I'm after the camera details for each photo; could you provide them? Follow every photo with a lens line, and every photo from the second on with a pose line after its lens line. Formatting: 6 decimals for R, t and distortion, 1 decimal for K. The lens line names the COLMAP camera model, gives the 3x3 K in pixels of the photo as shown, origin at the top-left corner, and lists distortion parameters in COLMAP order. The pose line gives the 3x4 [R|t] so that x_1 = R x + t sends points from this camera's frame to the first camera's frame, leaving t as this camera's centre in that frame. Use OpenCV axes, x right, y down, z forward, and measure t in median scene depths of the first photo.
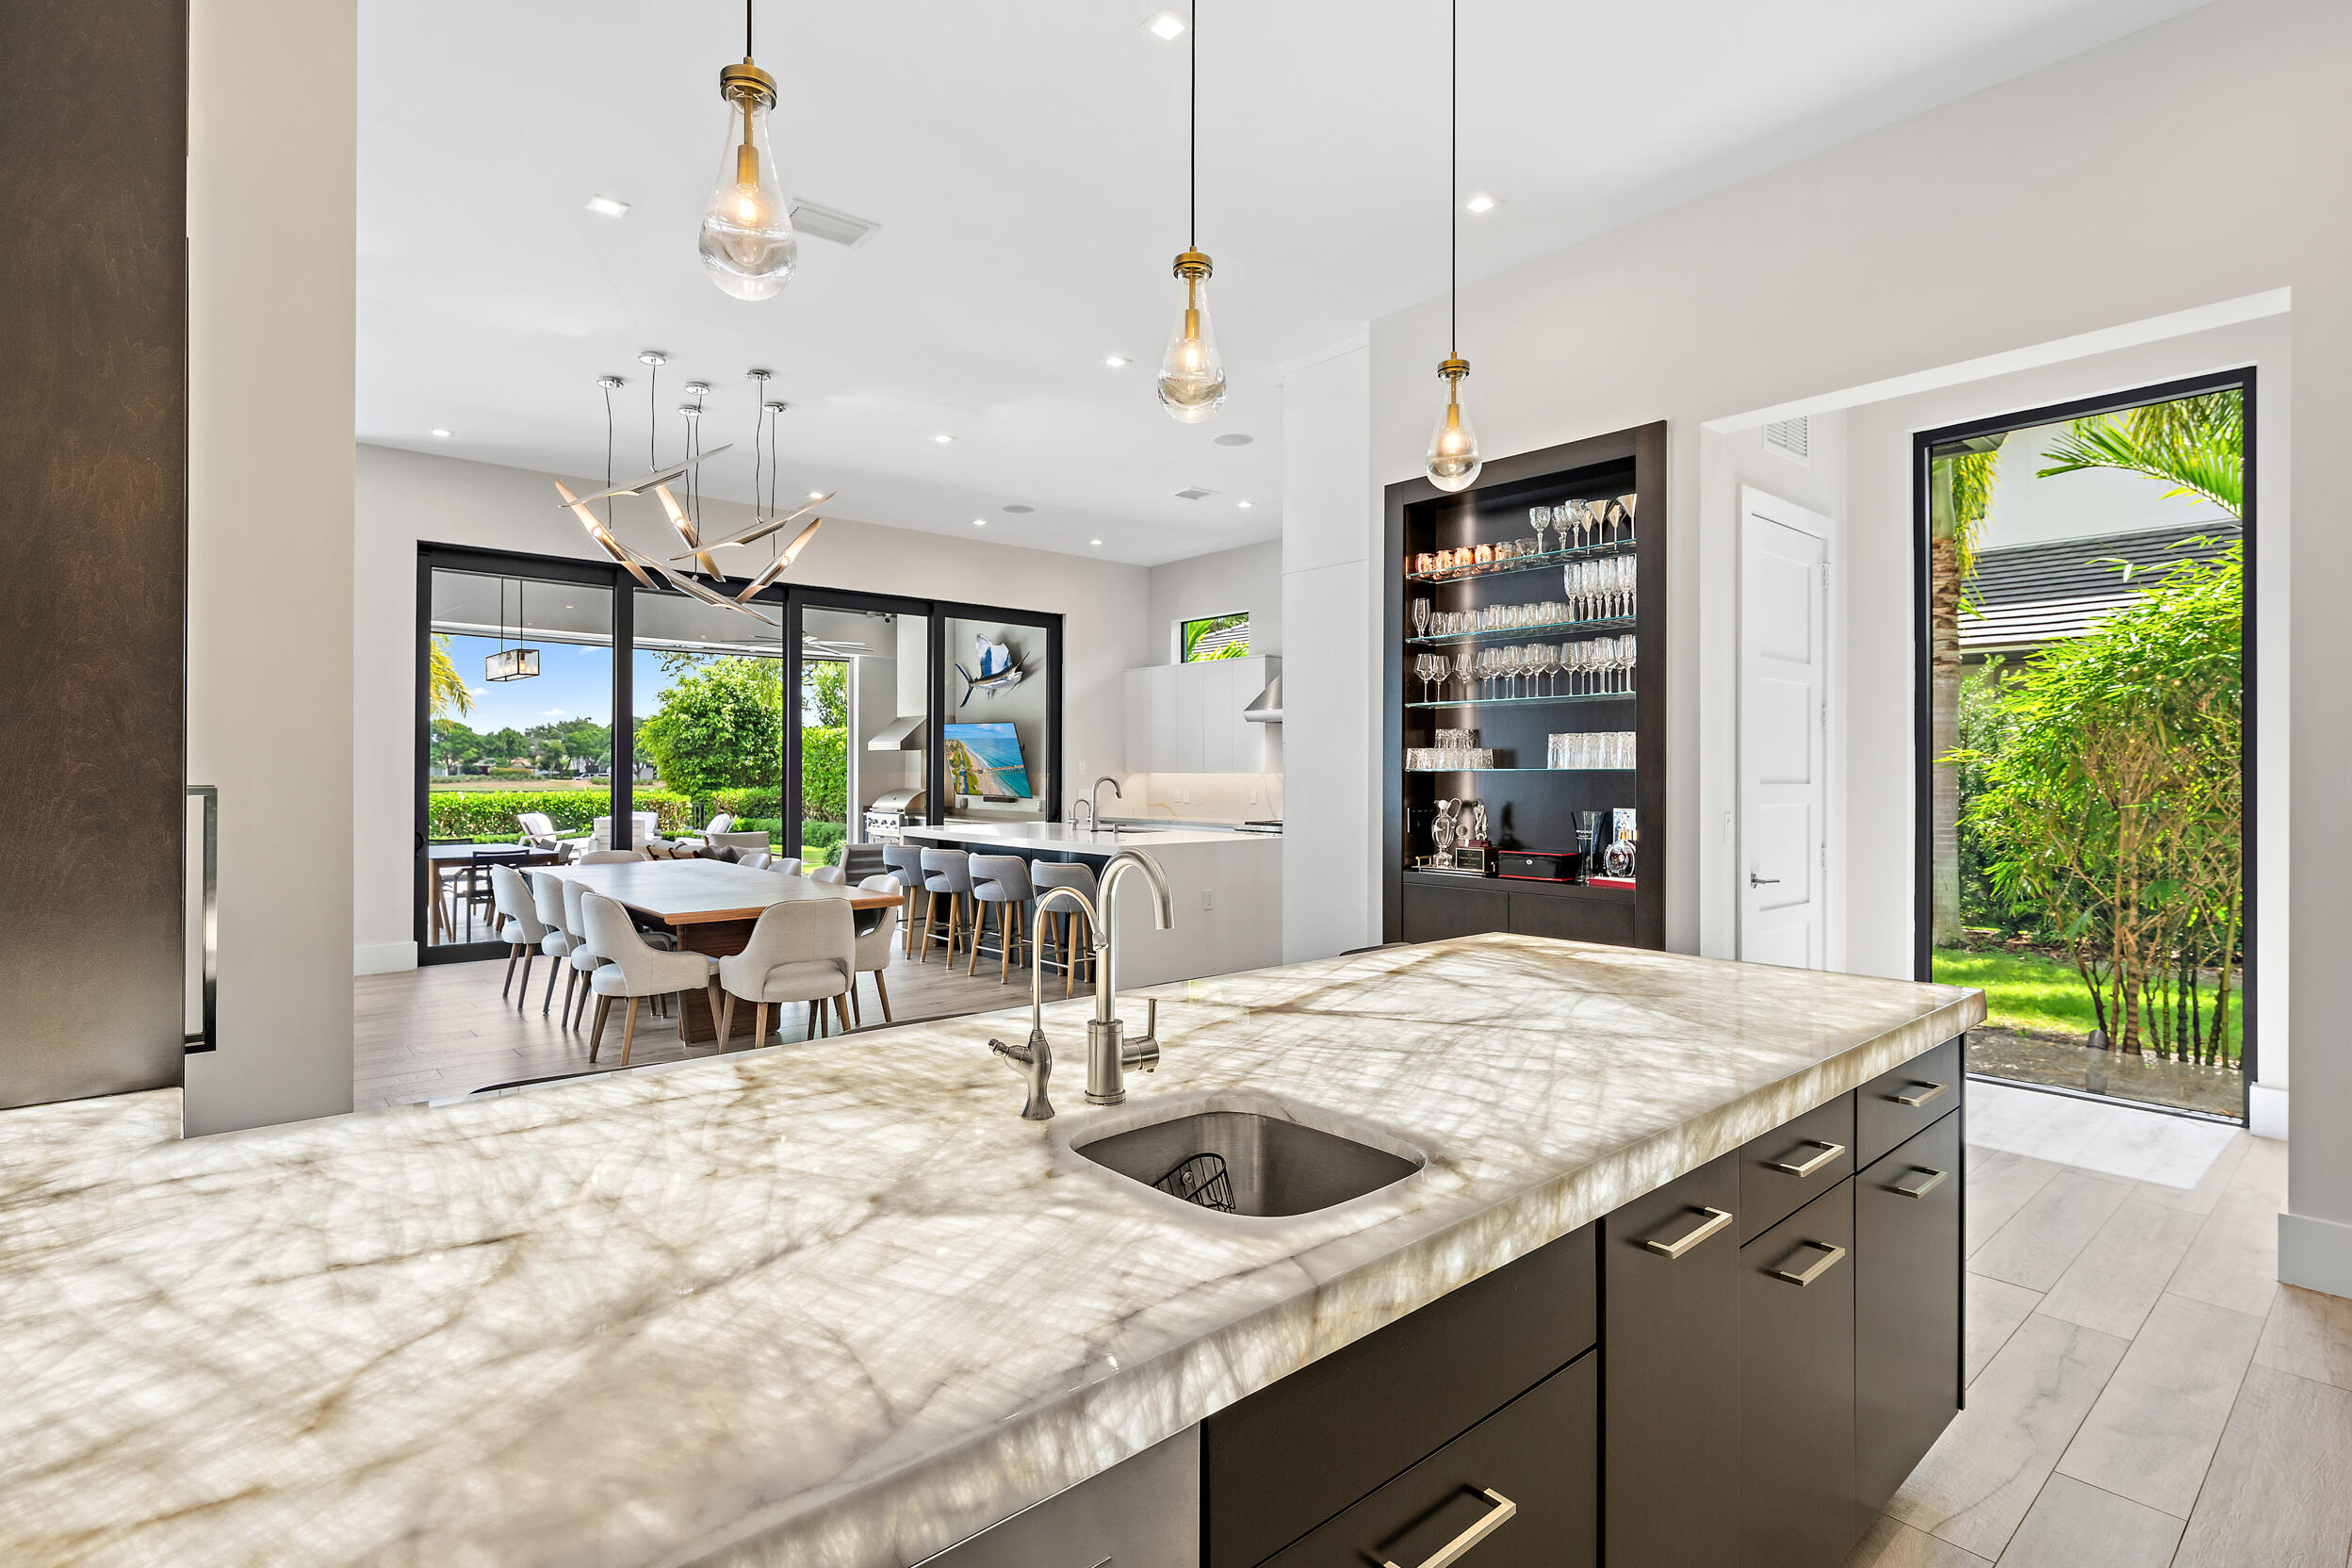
lens RADIAL K [[1114.4, 0, 1195.8], [0, 1114.4, 777.2], [0, 0, 1]] dist [0.003467, -0.000695]
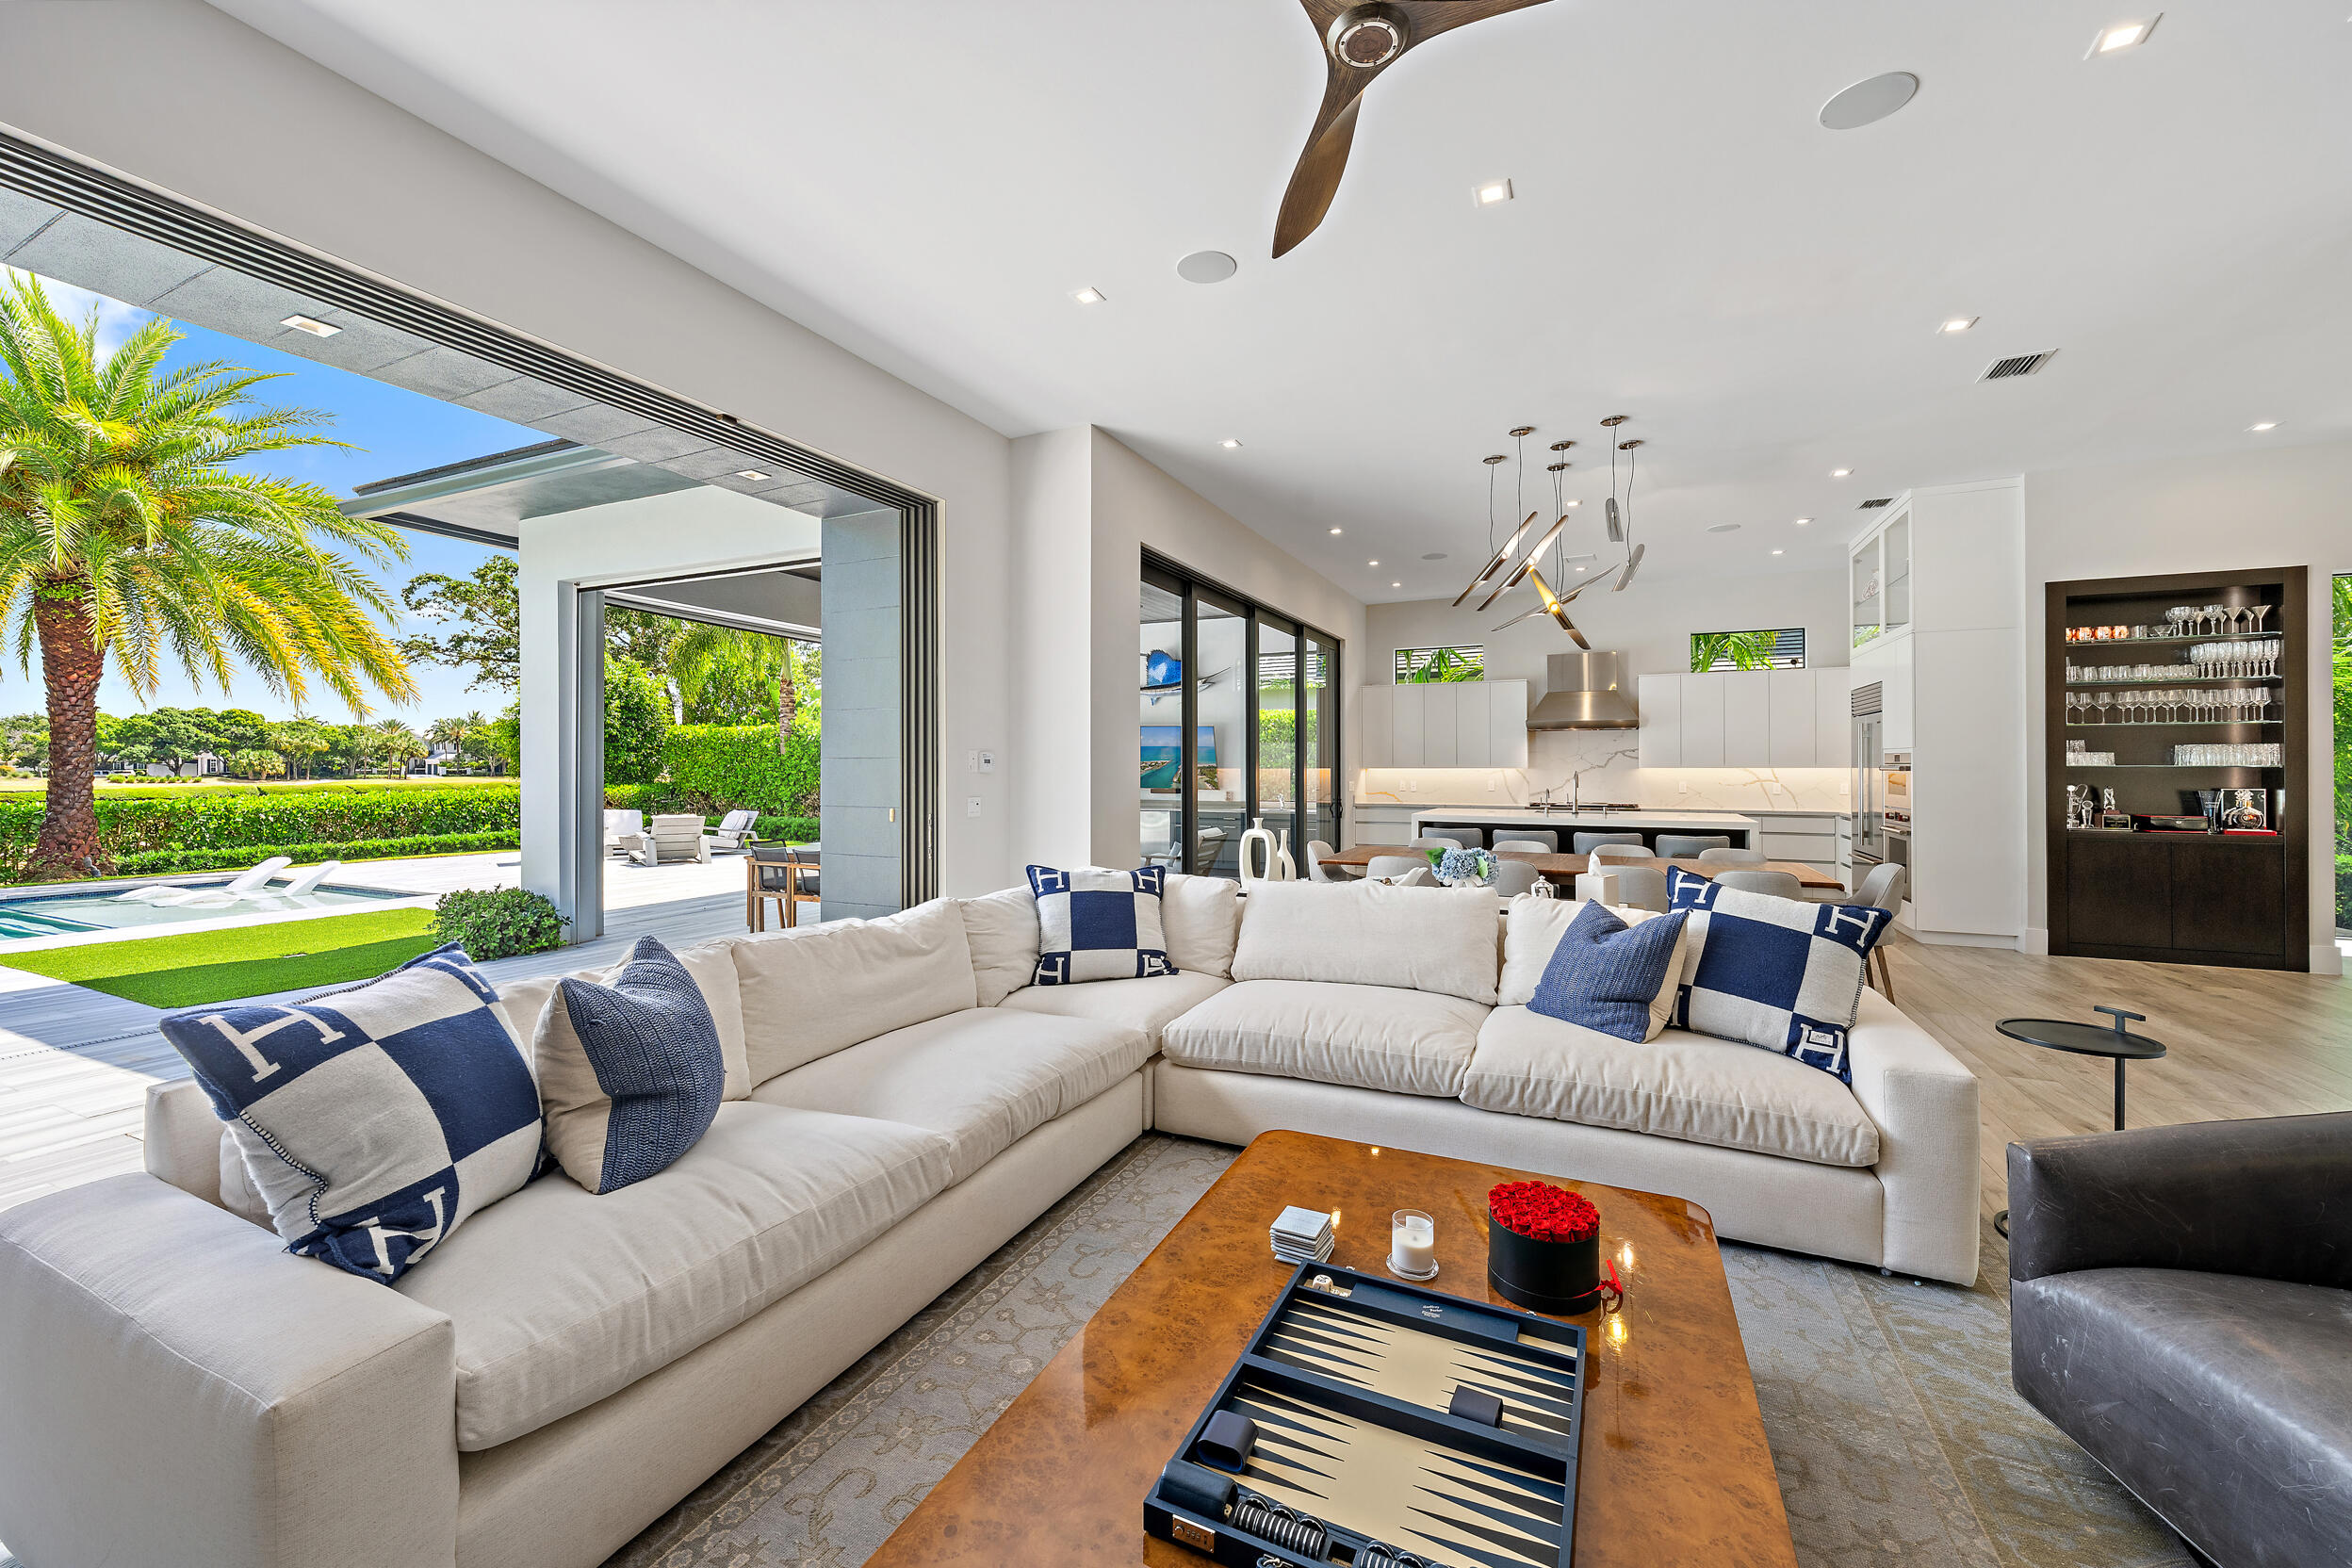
lens RADIAL K [[905.4, 0, 1180.0], [0, 905.4, 770.5], [0, 0, 1]] dist [0.003531, 0.000397]
pose [[0.920470, -0.005274, 0.390778, -0.272125], [0.005020, 0.999986, 0.001671, -0.001733], [-0.390781, 0.000424, 0.920483, 0.057414]]
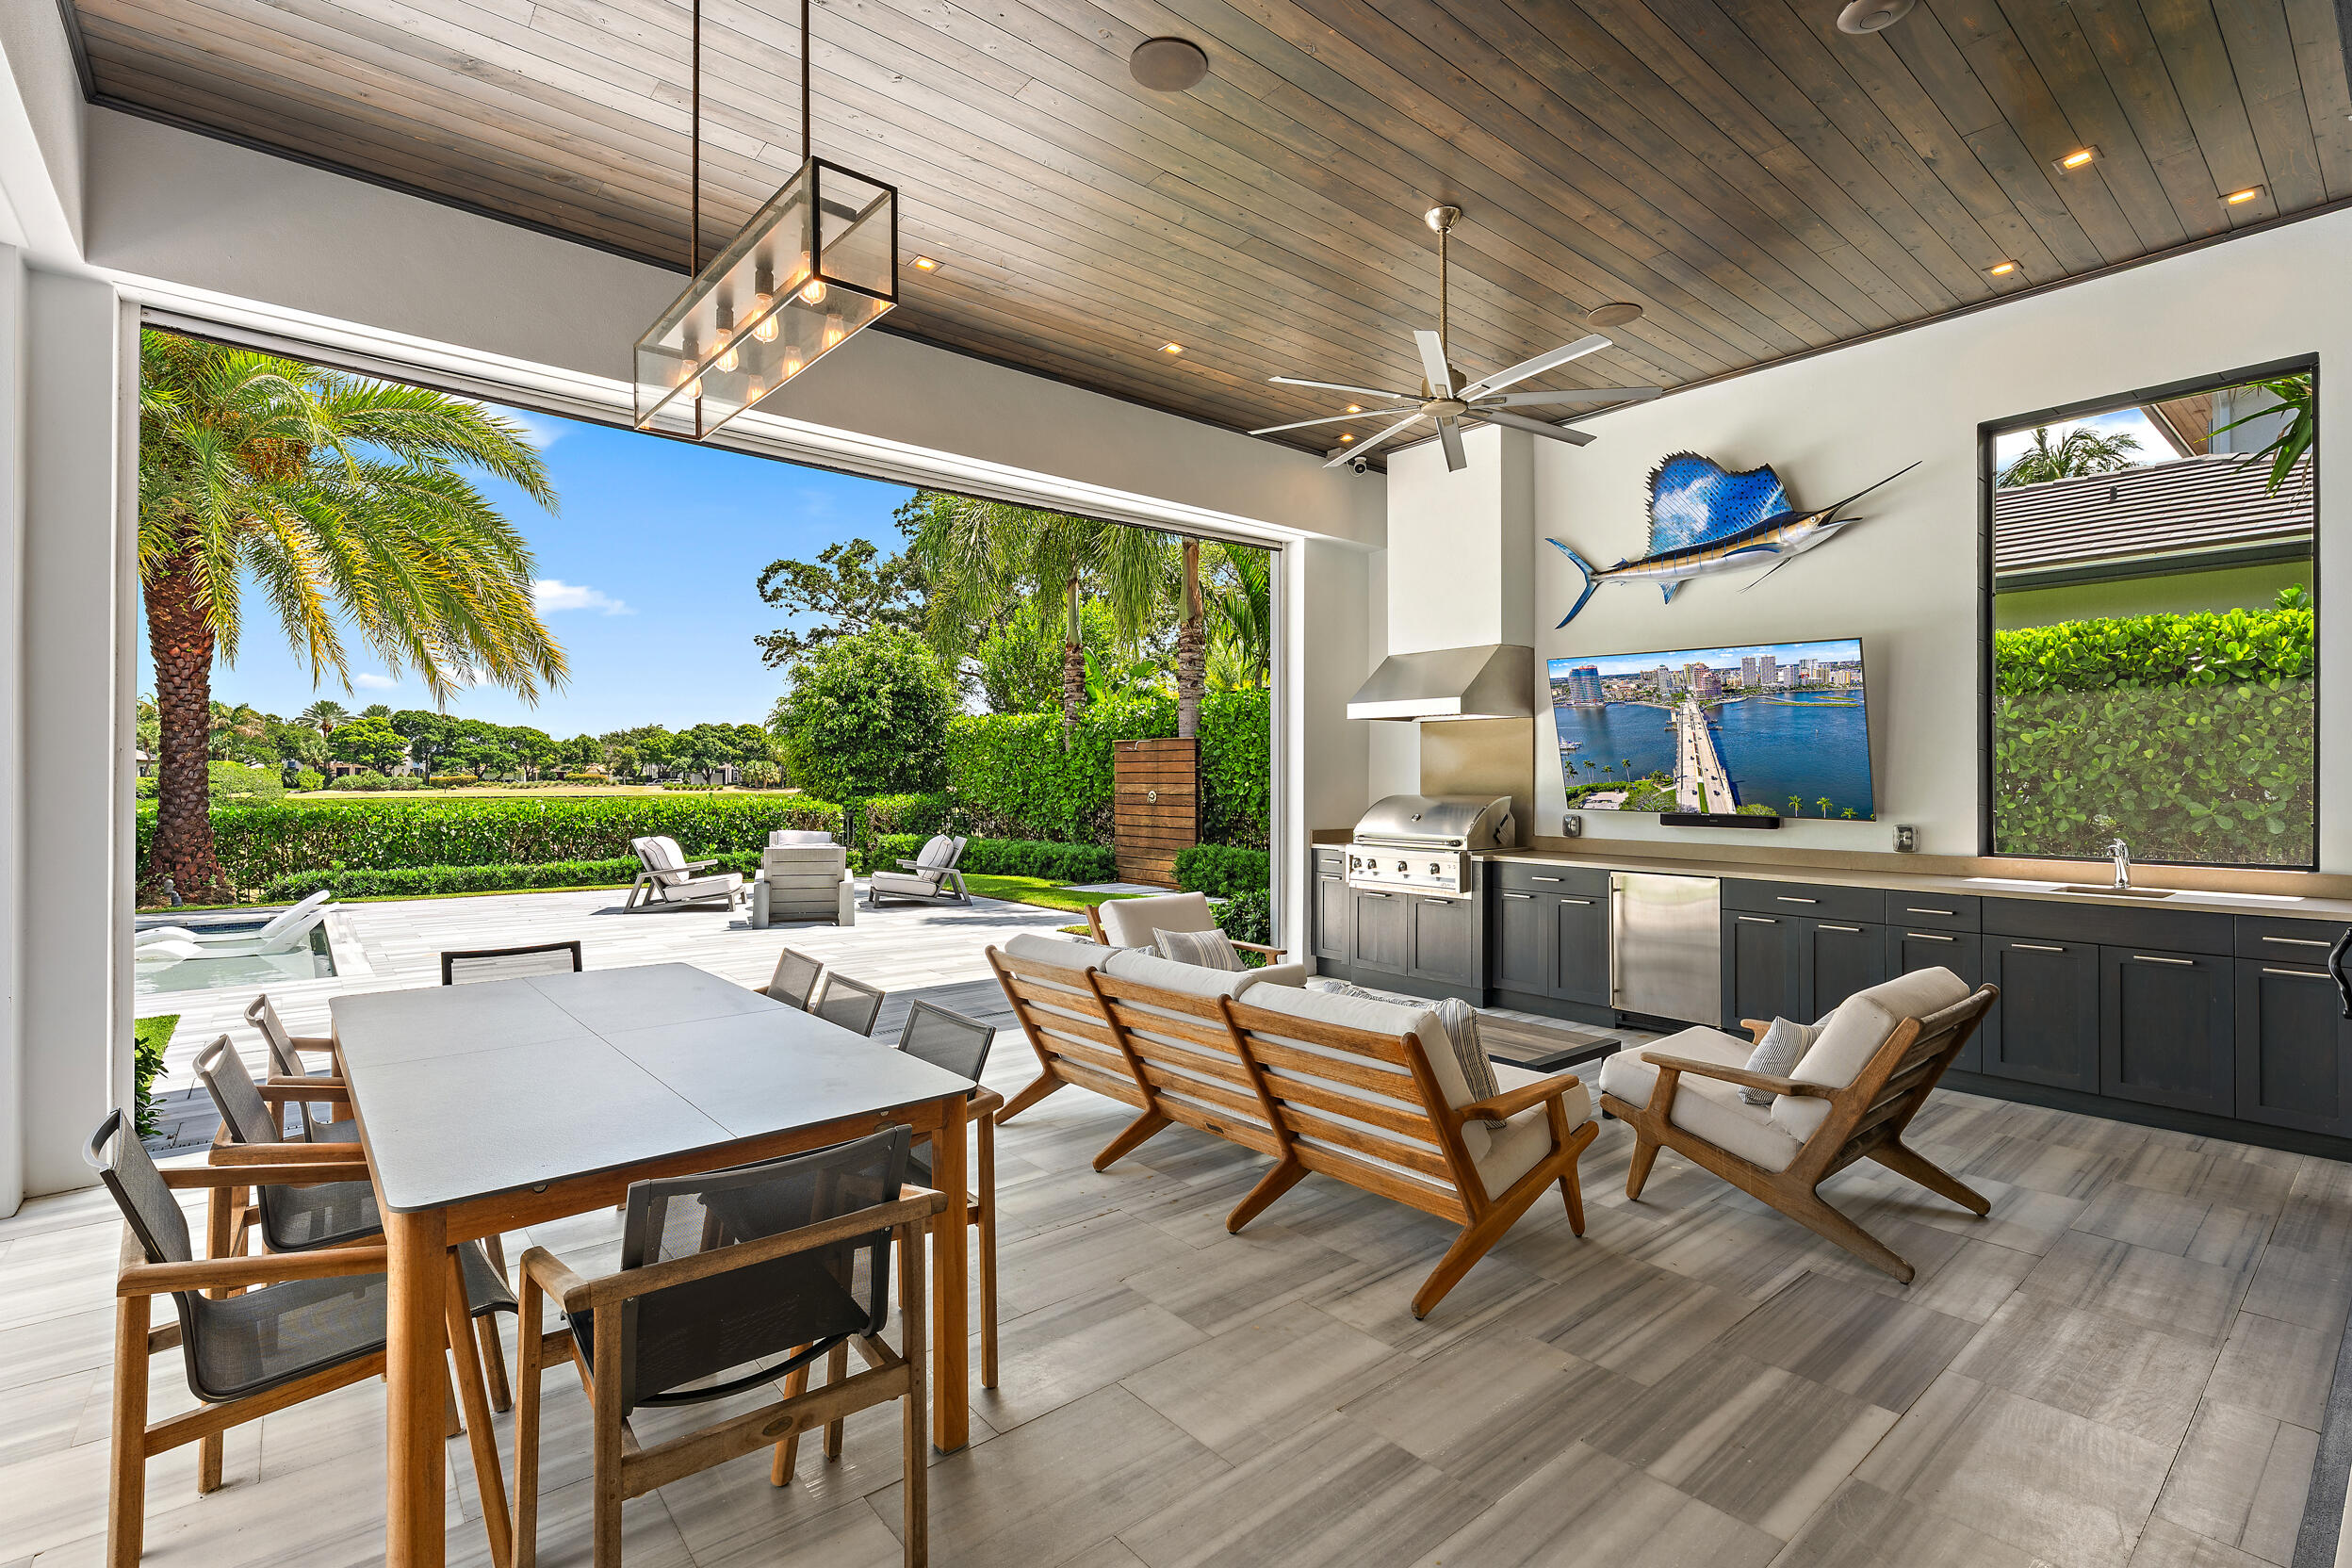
lens RADIAL K [[1061.7, 0, 1189.7], [0, 1061.7, 772.6], [0, 0, 1]] dist [0.001298, 0.000183]
pose [[0.999484, -0.001806, -0.032076, -0.188900], [0.001514, 0.999957, -0.009125, 0.002006], [0.032092, 0.009071, 0.999444, 0.283604]]
